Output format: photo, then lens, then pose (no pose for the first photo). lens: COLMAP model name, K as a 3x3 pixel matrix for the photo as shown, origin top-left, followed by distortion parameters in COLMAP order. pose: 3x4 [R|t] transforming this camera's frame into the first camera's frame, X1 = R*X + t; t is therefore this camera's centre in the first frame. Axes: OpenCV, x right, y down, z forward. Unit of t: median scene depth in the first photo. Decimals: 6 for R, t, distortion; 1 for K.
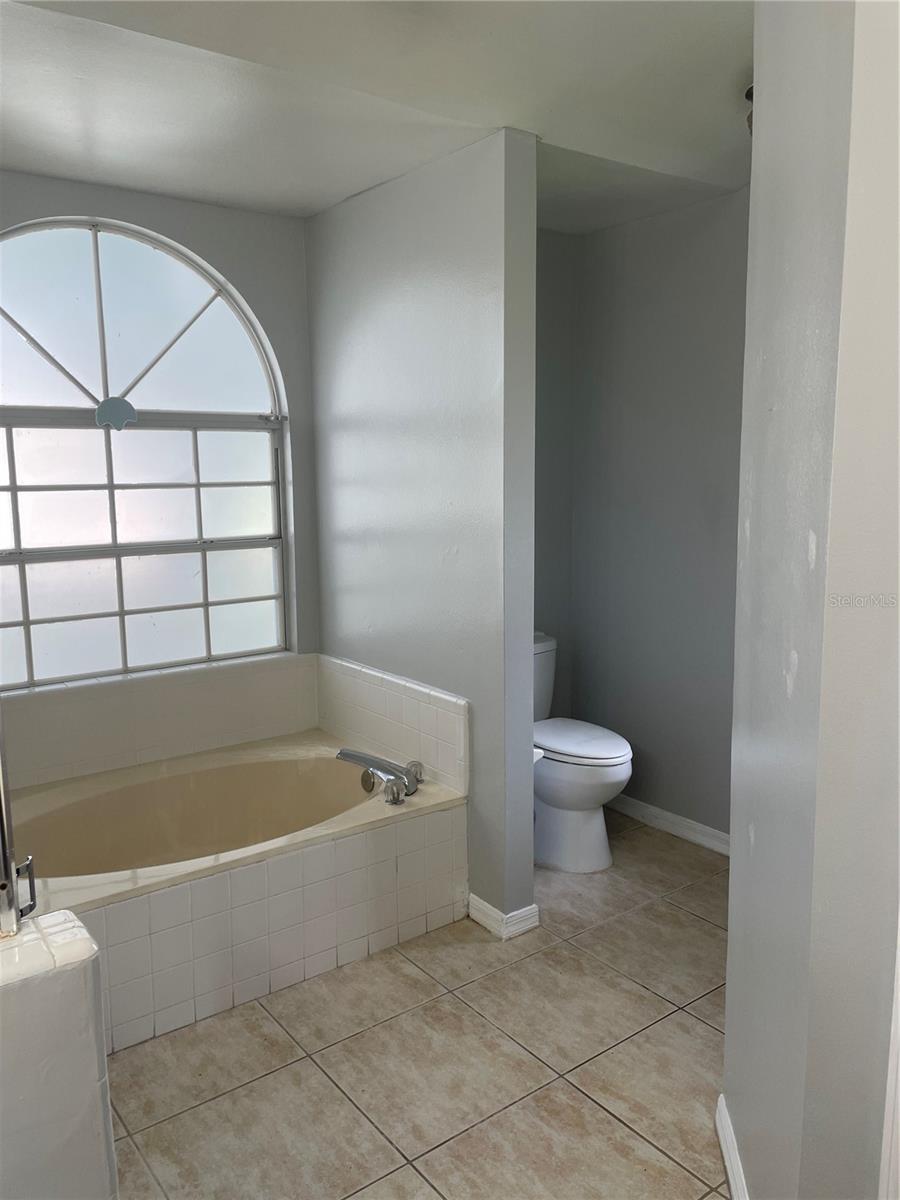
lens RADIAL K [[890.7, 0, 429.0], [0, 890.7, 597.2], [0, 0, 1]] dist [0.089930, -0.117961]
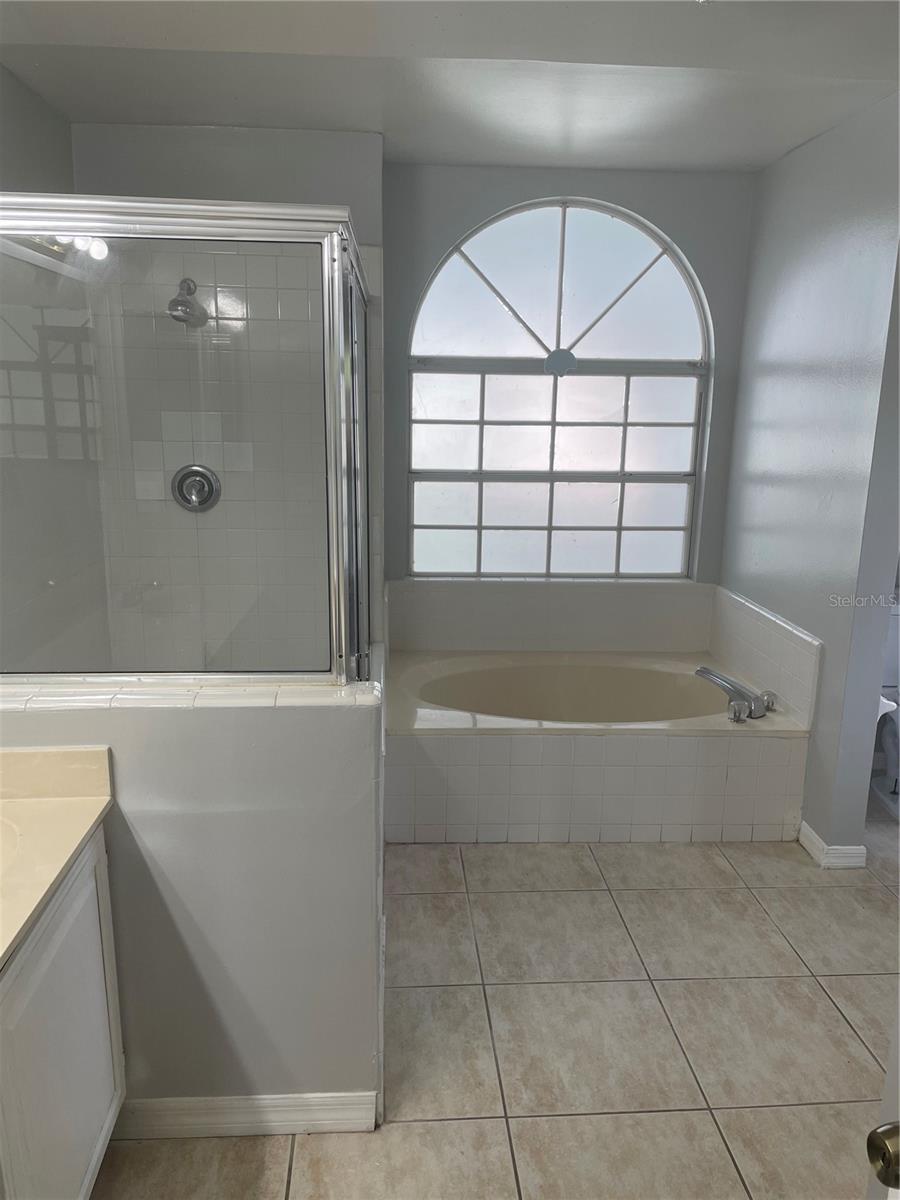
lens RADIAL K [[908.7, 0, 450.0], [0, 908.7, 600.0], [0, 0, 1]] dist [0.114120, -0.129723]
pose [[0.841617, 0.144173, -0.520475, 0.230979], [-0.105224, 0.989015, 0.103811, 0.000142], [0.529724, -0.032603, 0.847543, -0.148053]]
